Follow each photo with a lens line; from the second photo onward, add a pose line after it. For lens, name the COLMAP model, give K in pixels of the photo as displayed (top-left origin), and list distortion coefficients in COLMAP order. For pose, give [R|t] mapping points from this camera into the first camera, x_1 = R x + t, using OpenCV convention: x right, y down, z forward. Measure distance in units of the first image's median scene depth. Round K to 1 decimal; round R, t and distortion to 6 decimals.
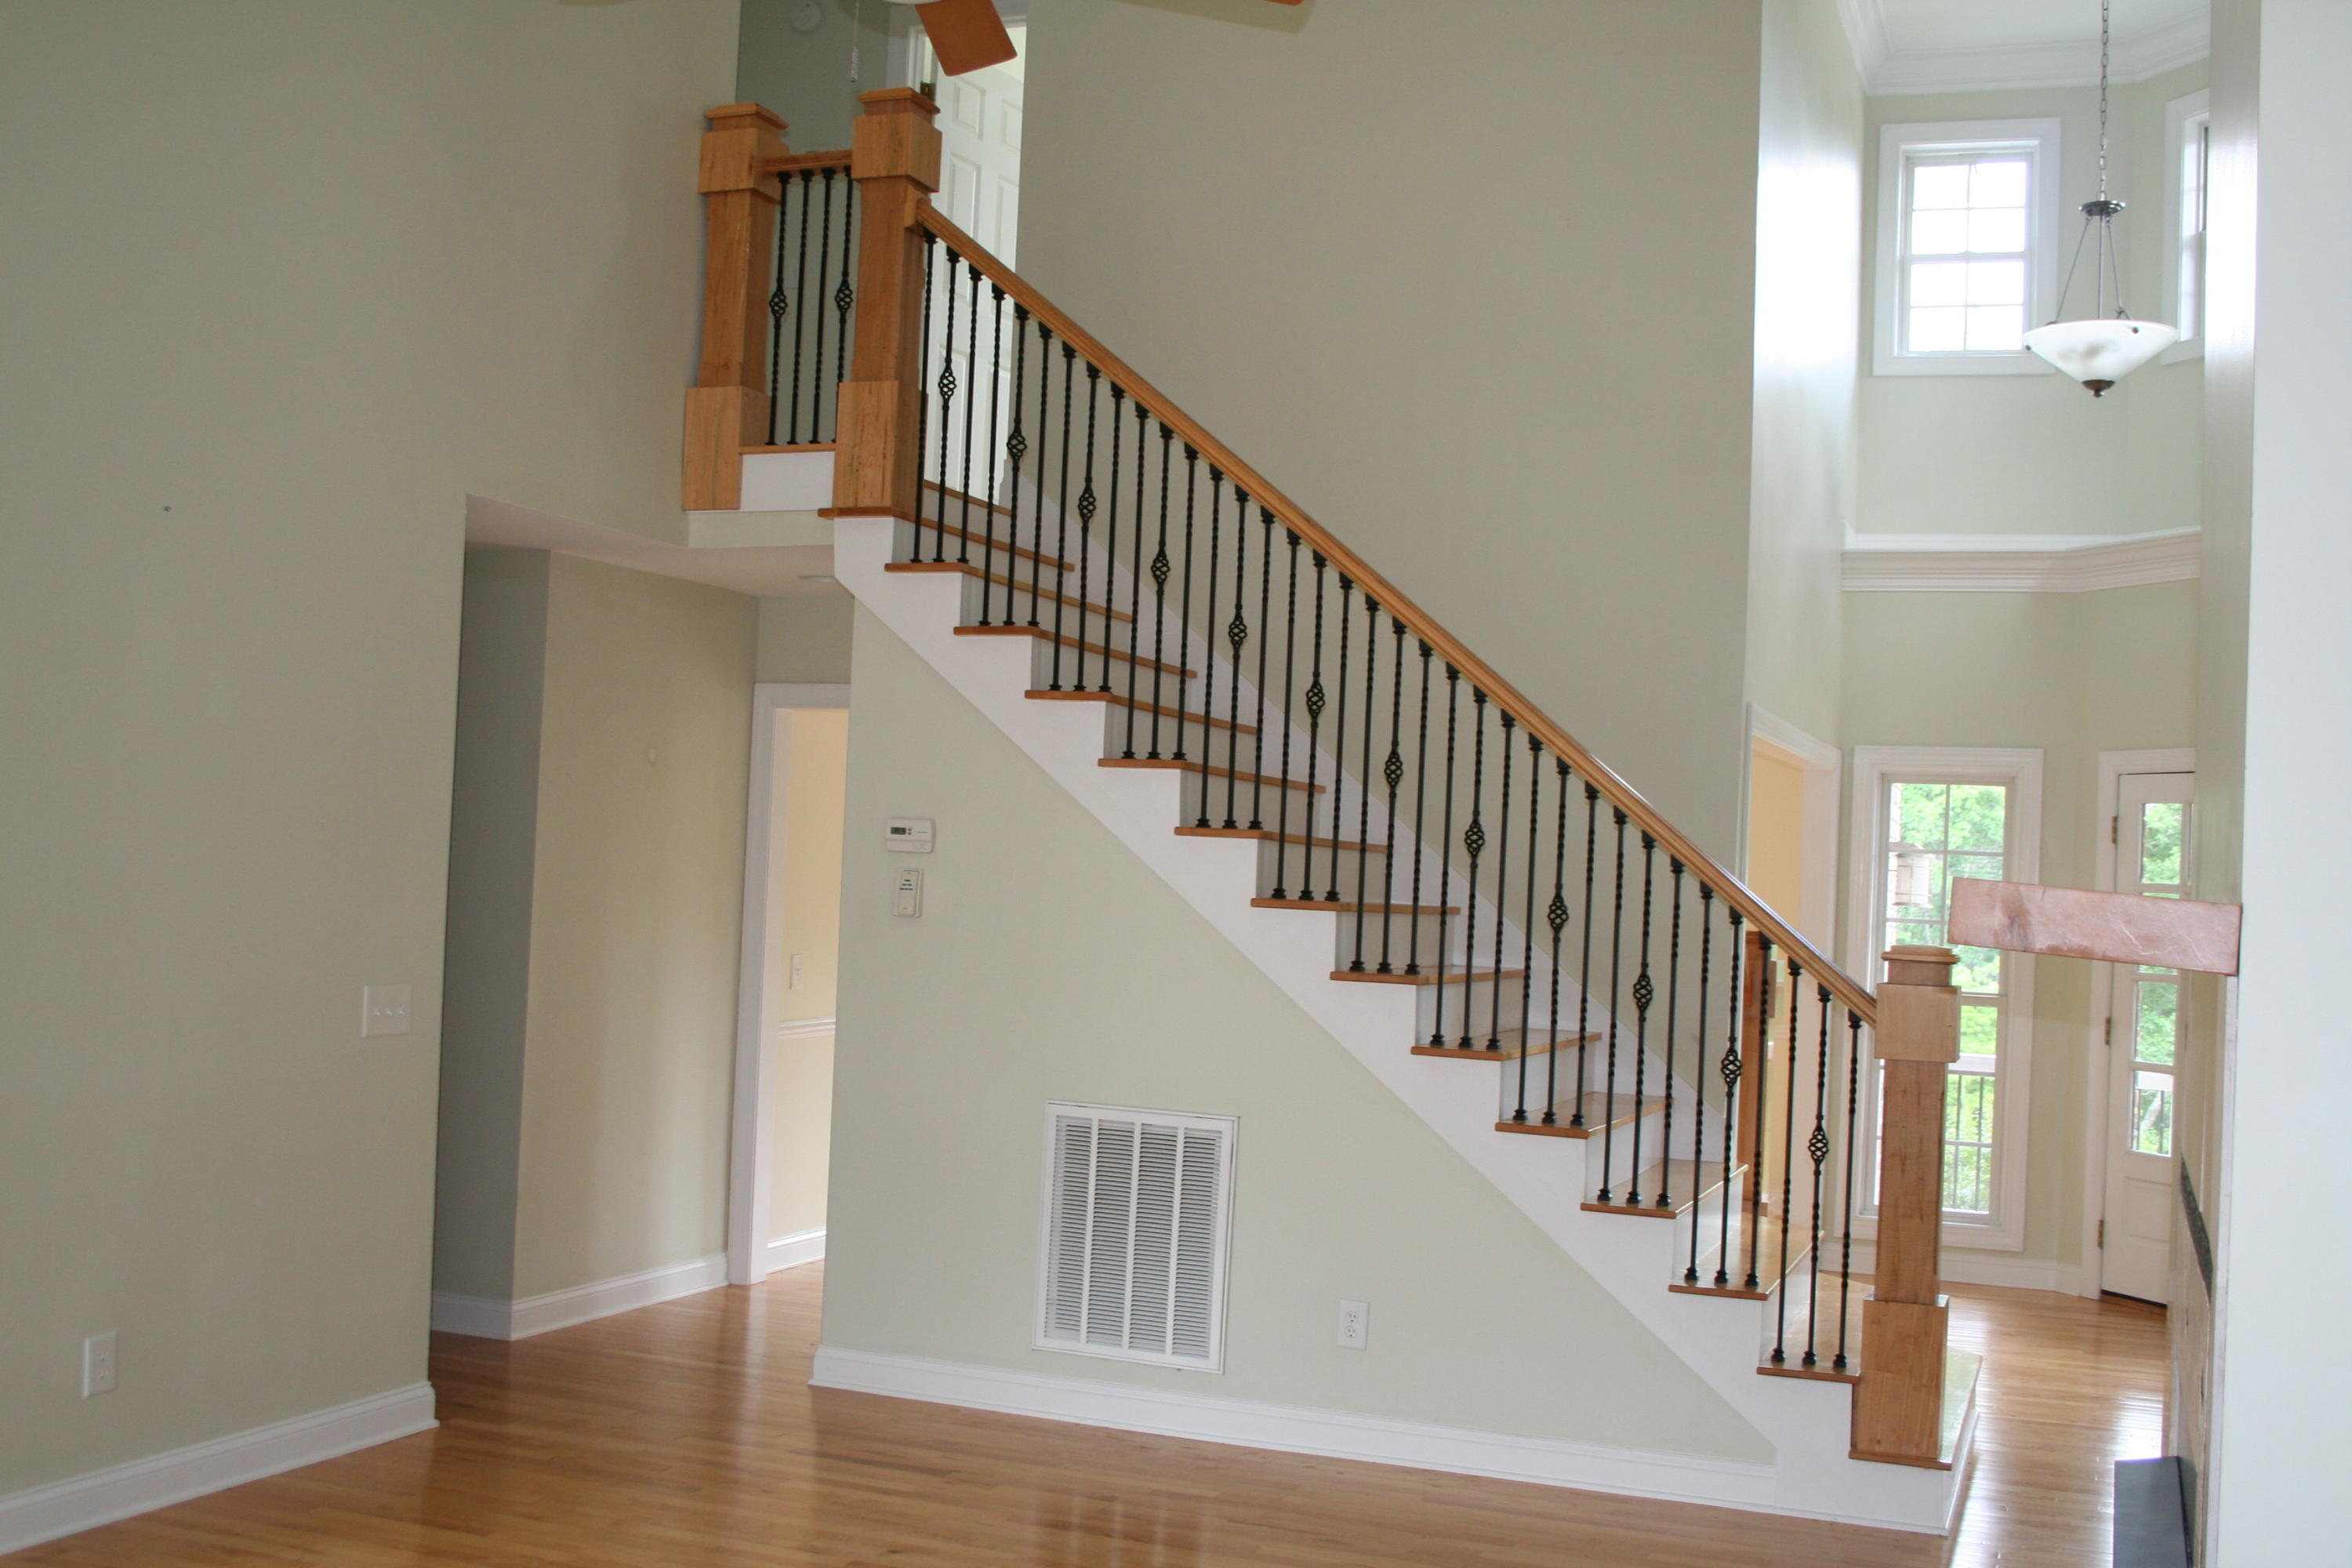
lens RADIAL K [[2389.6, 0, 1177.5], [0, 2389.6, 781.2], [0, 0, 1]] dist [-0.055647, 0.000000]
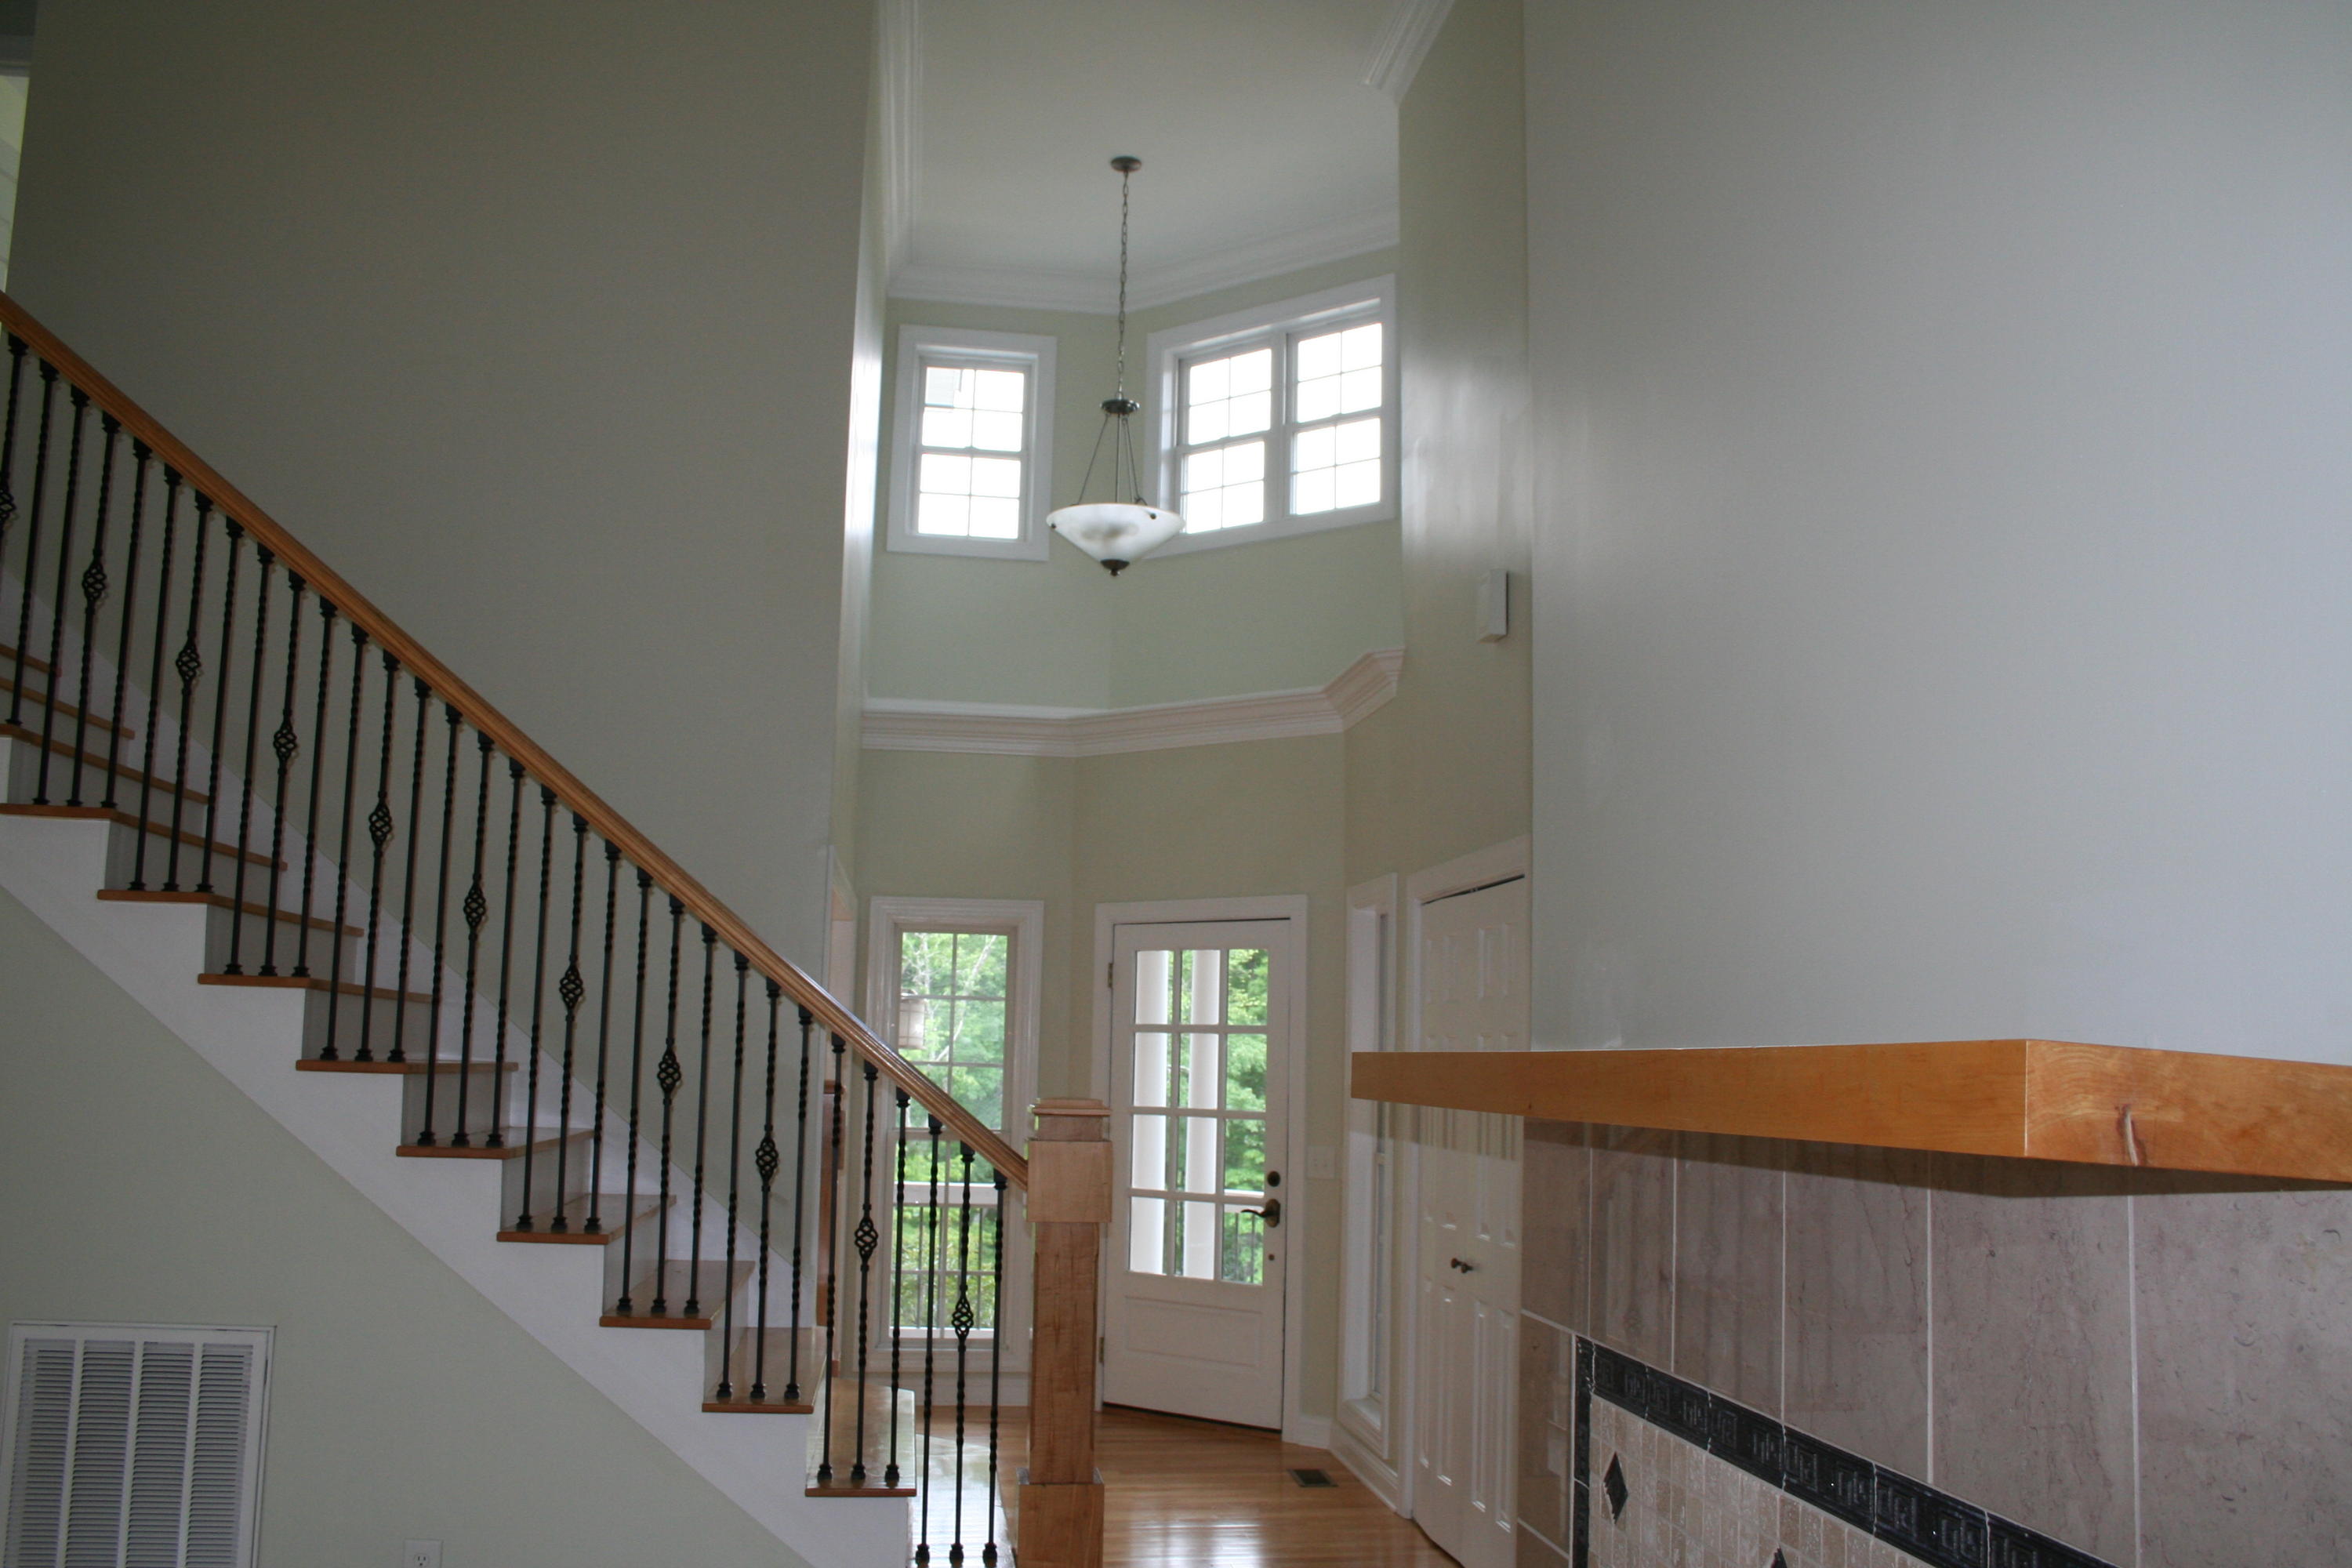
lens RADIAL K [[2000.0, 0, 1183.2], [0, 2000.0, 785.8], [0, 0, 1]] dist [-0.122189, 0.092895]
pose [[0.876619, 0.037149, 0.479749, -0.024549], [-0.000703, 0.997113, -0.075927, 0.004443], [-0.481185, 0.066222, 0.874114, 0.216027]]
